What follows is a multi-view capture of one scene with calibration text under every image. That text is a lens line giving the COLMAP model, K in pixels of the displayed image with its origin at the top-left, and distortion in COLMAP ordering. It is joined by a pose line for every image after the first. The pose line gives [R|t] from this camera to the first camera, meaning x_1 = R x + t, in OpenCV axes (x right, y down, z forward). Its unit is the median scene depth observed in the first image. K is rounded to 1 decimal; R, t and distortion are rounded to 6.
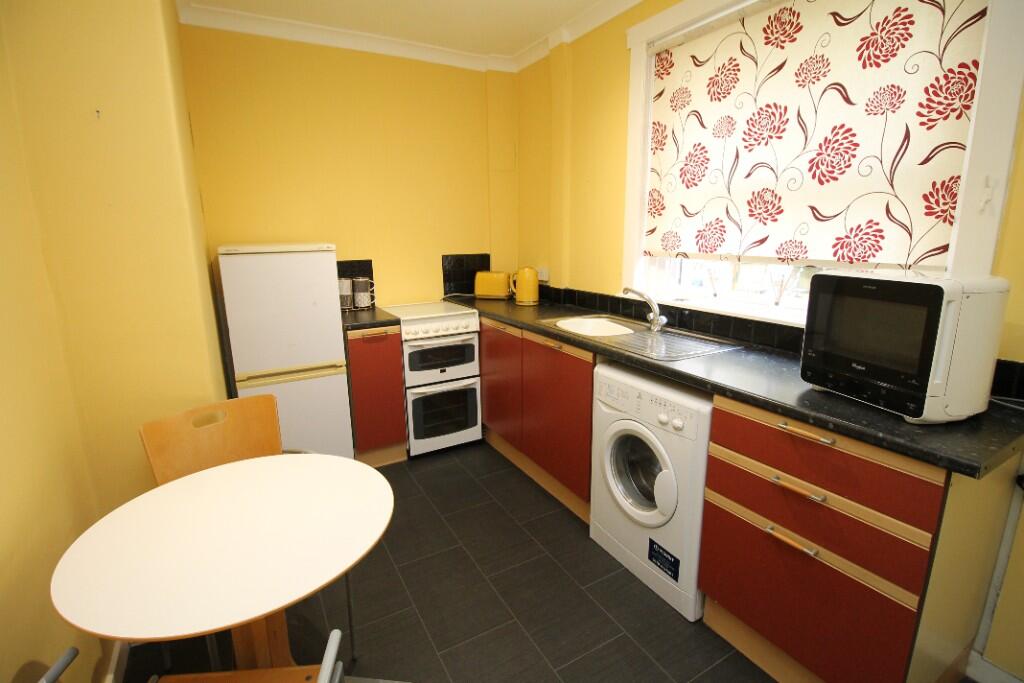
lens RADIAL K [[474.3, 0, 512.0], [0, 474.3, 341.5], [0, 0, 1]] dist [0.001165, -0.012365]
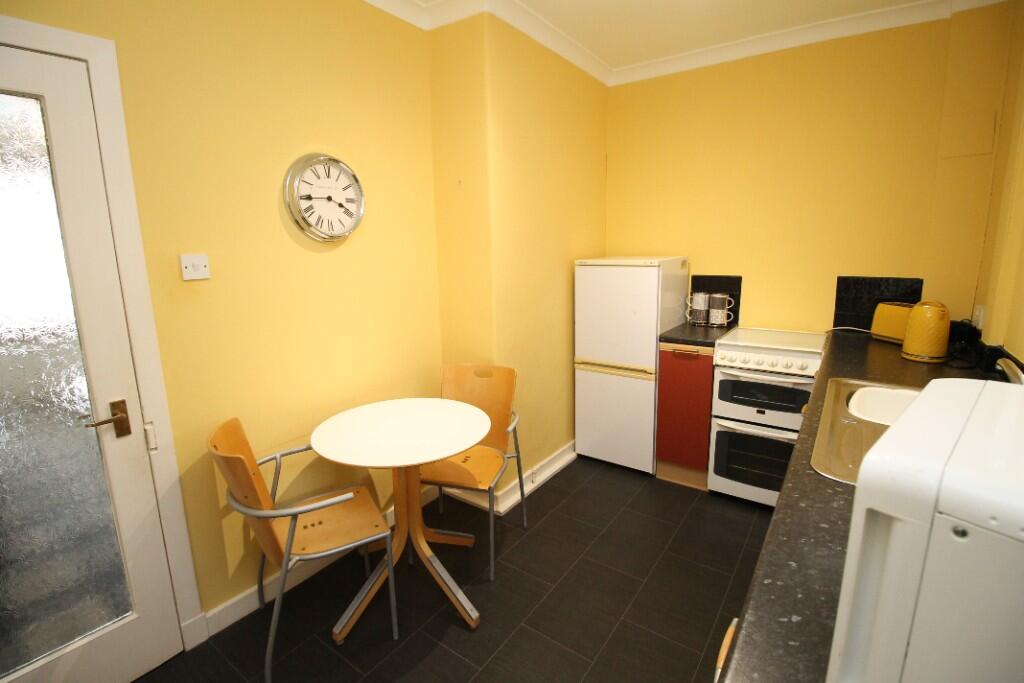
lens RADIAL K [[474.3, 0, 512.0], [0, 474.3, 341.5], [0, 0, 1]] dist [0.001165, -0.012365]
pose [[0.412680, 0.186982, -0.891478, 0.598941], [-0.194989, 0.974151, 0.114058, -0.105042], [0.889761, 0.126759, 0.438472, 0.325595]]
